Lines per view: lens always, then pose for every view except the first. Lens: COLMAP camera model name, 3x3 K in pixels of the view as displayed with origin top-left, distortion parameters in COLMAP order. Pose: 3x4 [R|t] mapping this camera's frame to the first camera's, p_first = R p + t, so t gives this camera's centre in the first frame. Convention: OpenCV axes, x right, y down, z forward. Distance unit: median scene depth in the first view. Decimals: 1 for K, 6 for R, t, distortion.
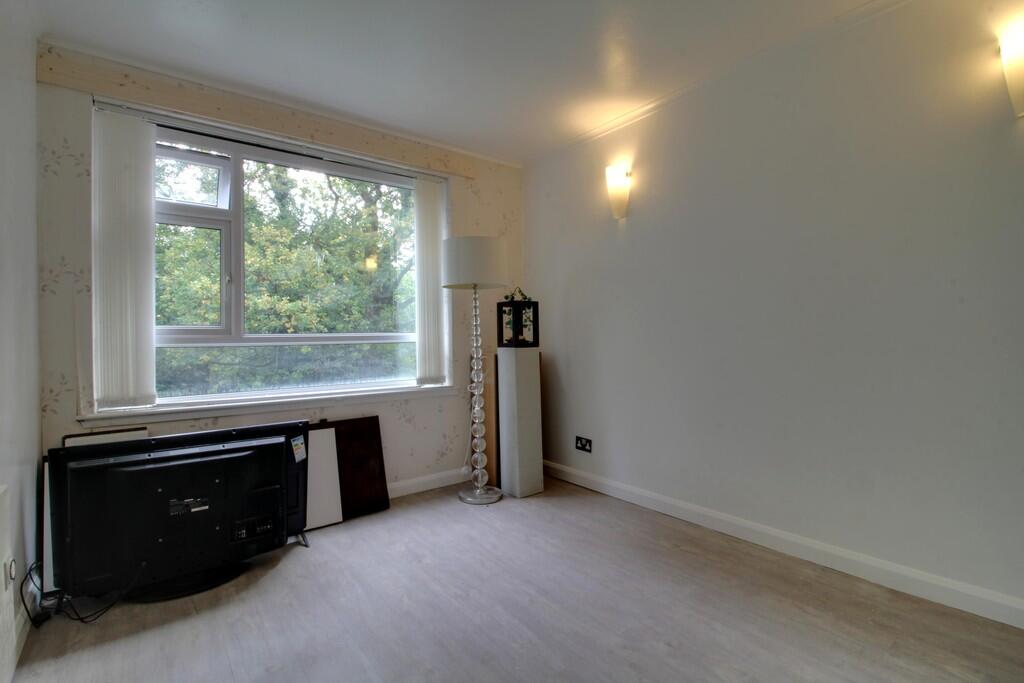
lens RADIAL K [[471.1, 0, 507.6], [0, 471.1, 336.5], [0, 0, 1]] dist [-0.002575, -0.010608]
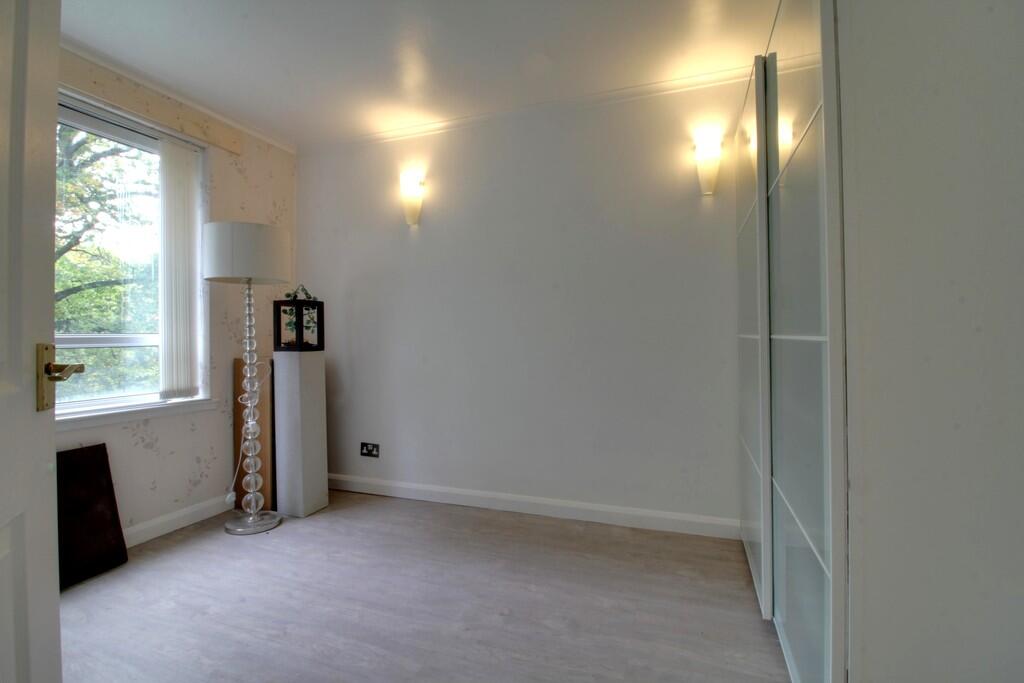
lens RADIAL K [[471.1, 0, 513.2], [0, 471.1, 335.4], [0, 0, 1]] dist [-0.002575, -0.010608]
pose [[0.845759, 0.008374, 0.533499, -0.120674], [-0.003330, 0.999940, -0.010417, 0.000781], [-0.533554, 0.007034, 0.845737, 0.015692]]
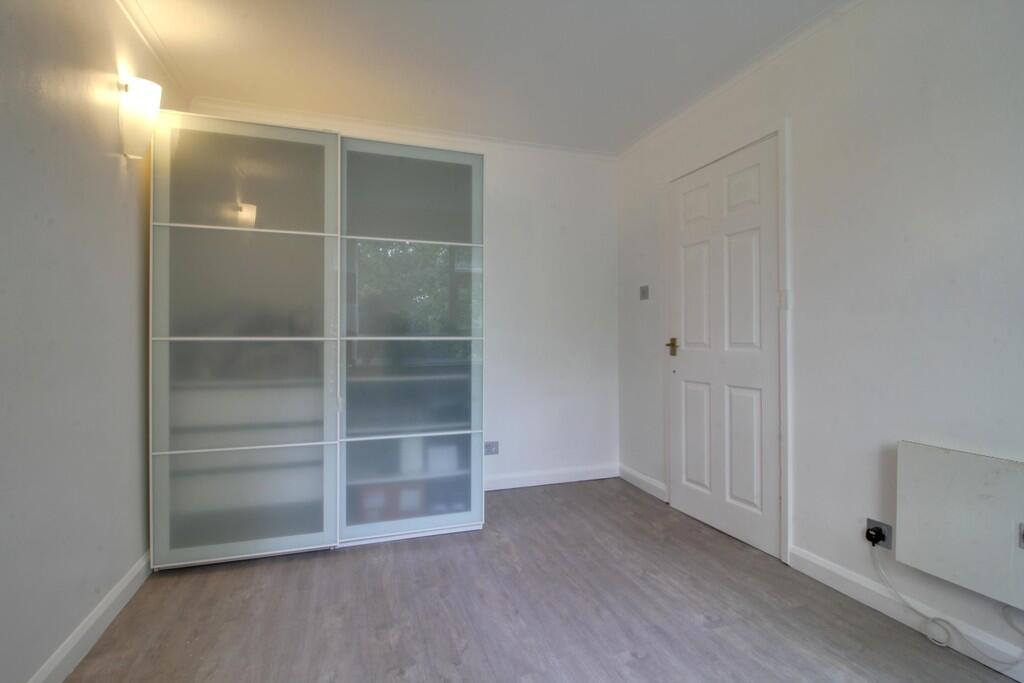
lens RADIAL K [[471.1, 0, 510.0], [0, 471.1, 338.3], [0, 0, 1]] dist [-0.002575, -0.010608]
pose [[-0.946540, 0.019496, 0.321996, -0.085135], [0.018335, 0.999810, -0.006639, 0.005182], [-0.322064, -0.000380, -0.946718, 0.911337]]
